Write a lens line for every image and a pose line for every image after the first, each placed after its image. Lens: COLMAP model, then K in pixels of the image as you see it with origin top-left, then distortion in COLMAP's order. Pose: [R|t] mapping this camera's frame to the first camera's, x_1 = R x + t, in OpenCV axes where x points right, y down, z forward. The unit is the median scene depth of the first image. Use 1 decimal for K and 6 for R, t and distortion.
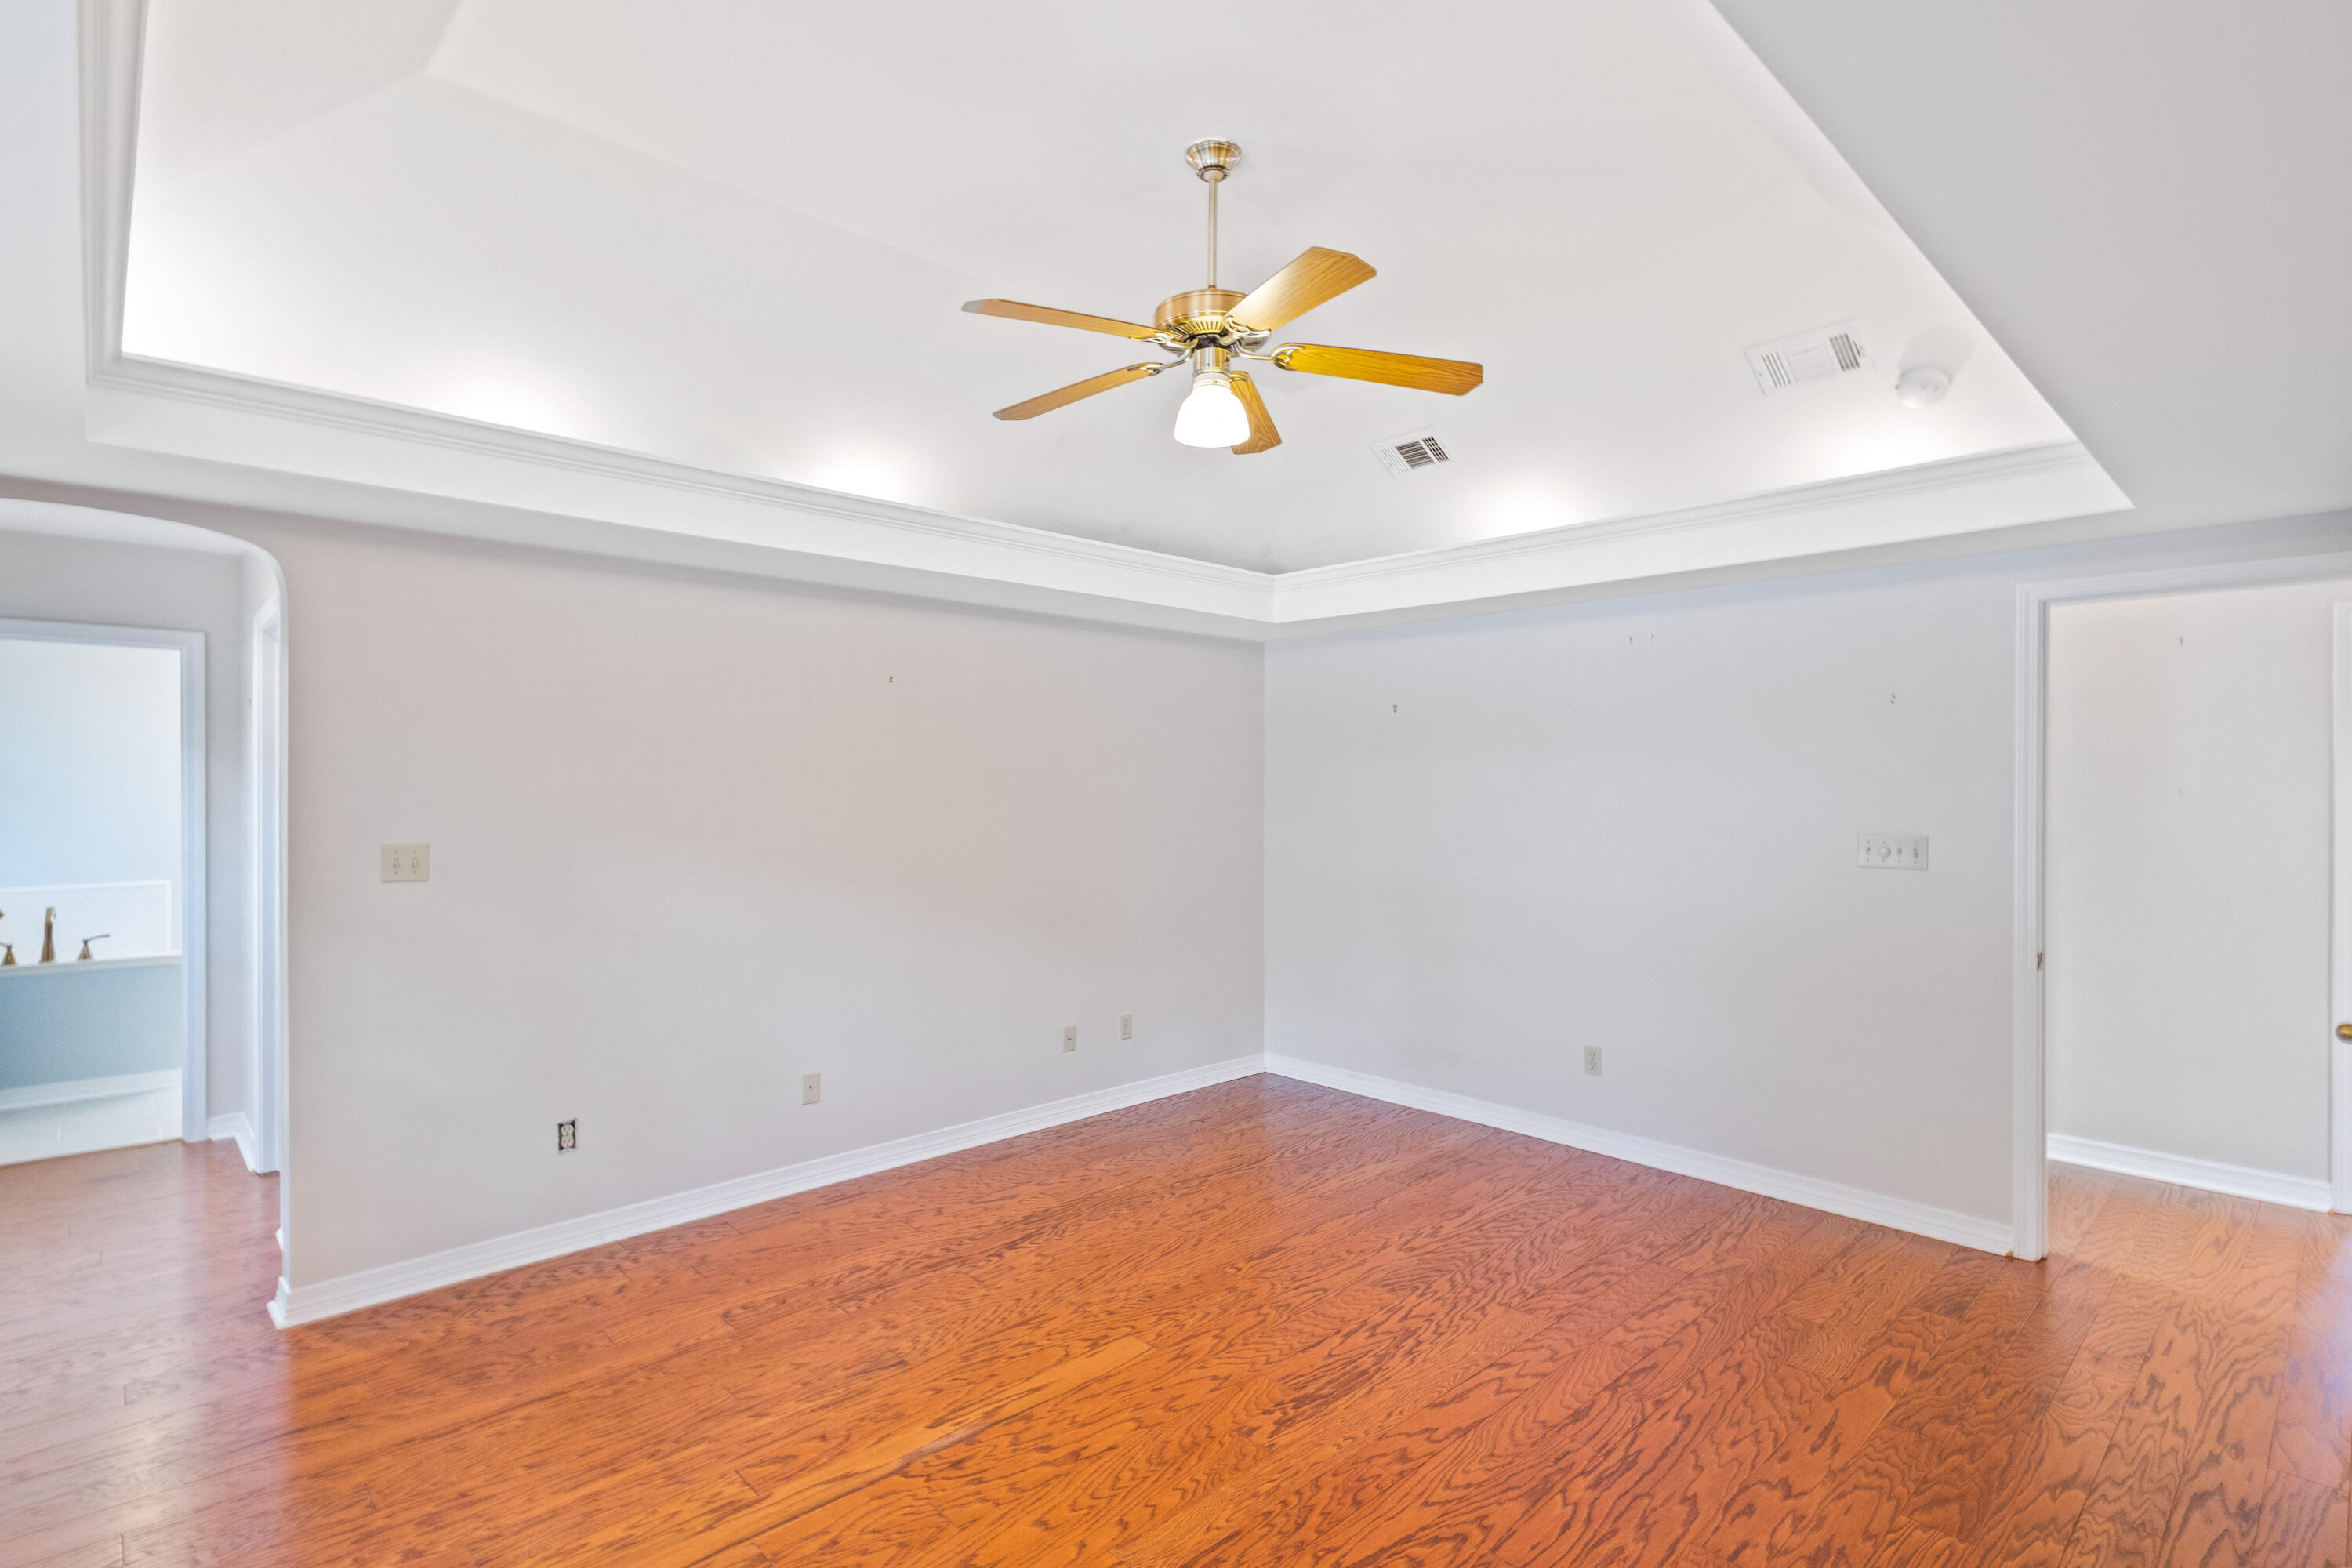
lens RADIAL K [[1147.2, 0, 1116.5], [0, 1147.2, 776.7], [0, 0, 1]] dist [0.000867, -0.000050]
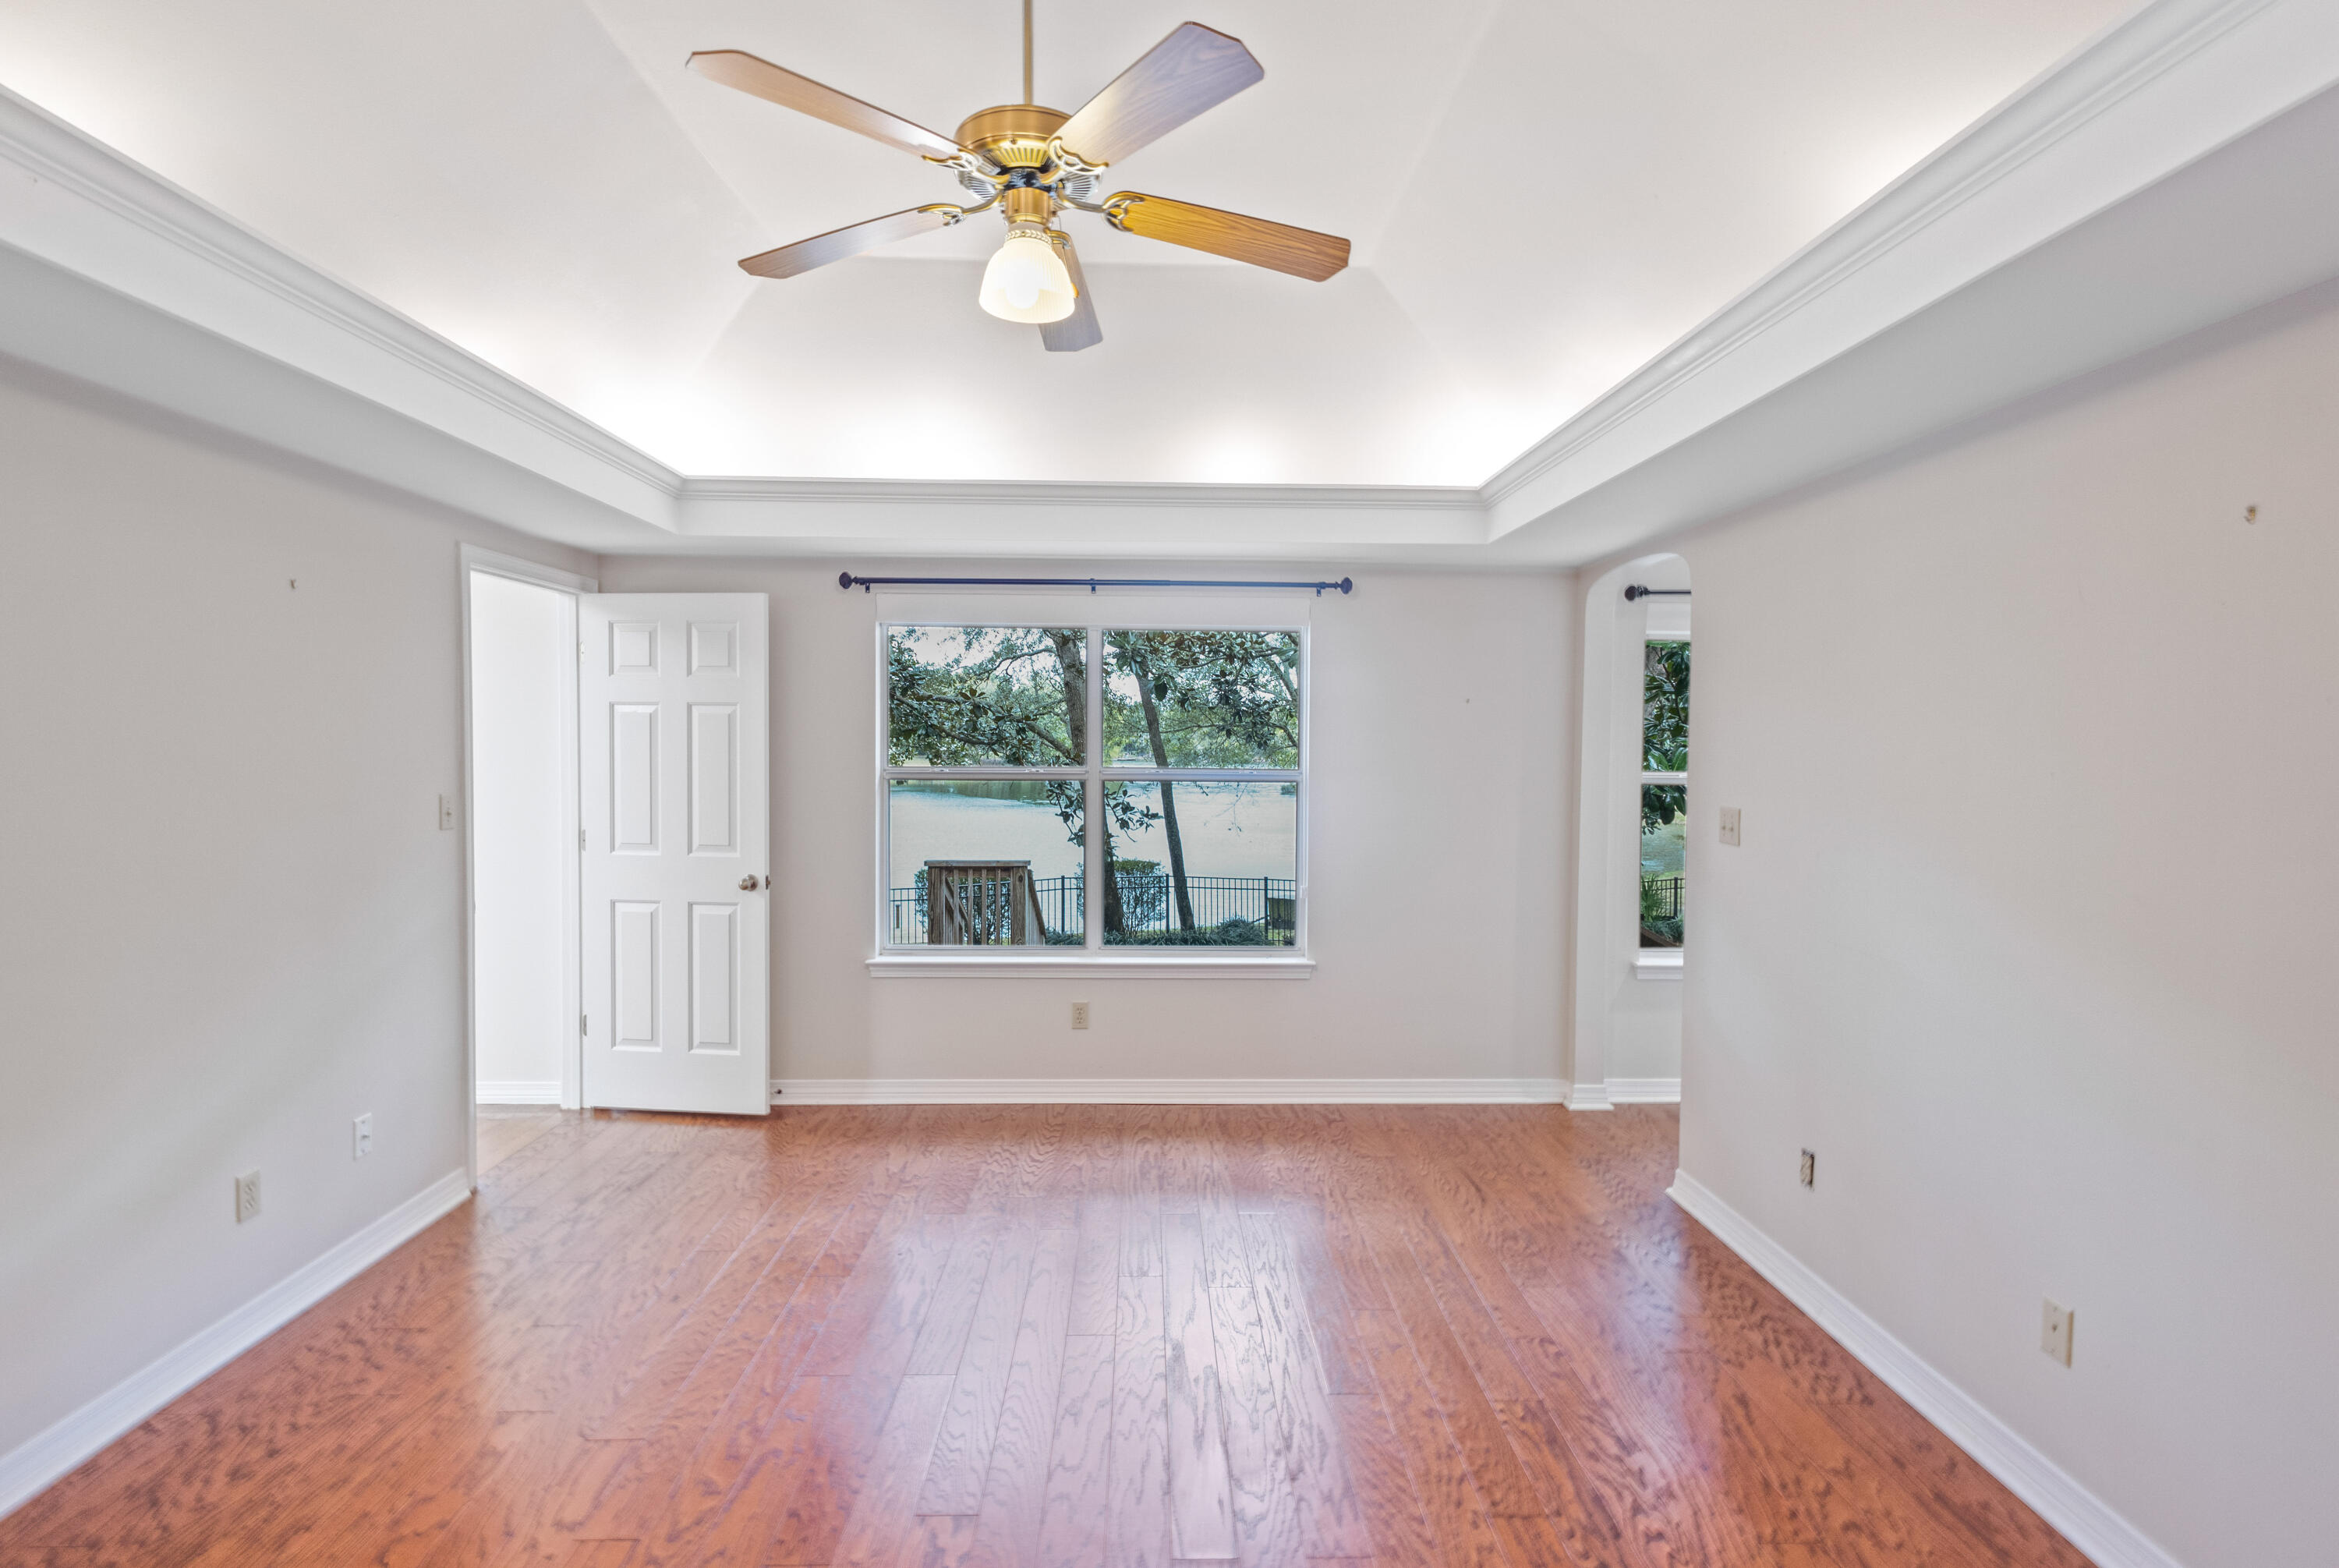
lens RADIAL K [[1107.3, 0, 1163.9], [0, 1107.3, 751.0], [0, 0, 1]] dist [0.004230, 0.000855]
pose [[-0.643698, 0.005682, -0.765258, 0.459723], [-0.001607, 0.999960, 0.008777, -0.001052], [0.765278, 0.006879, -0.643664, 1.179454]]
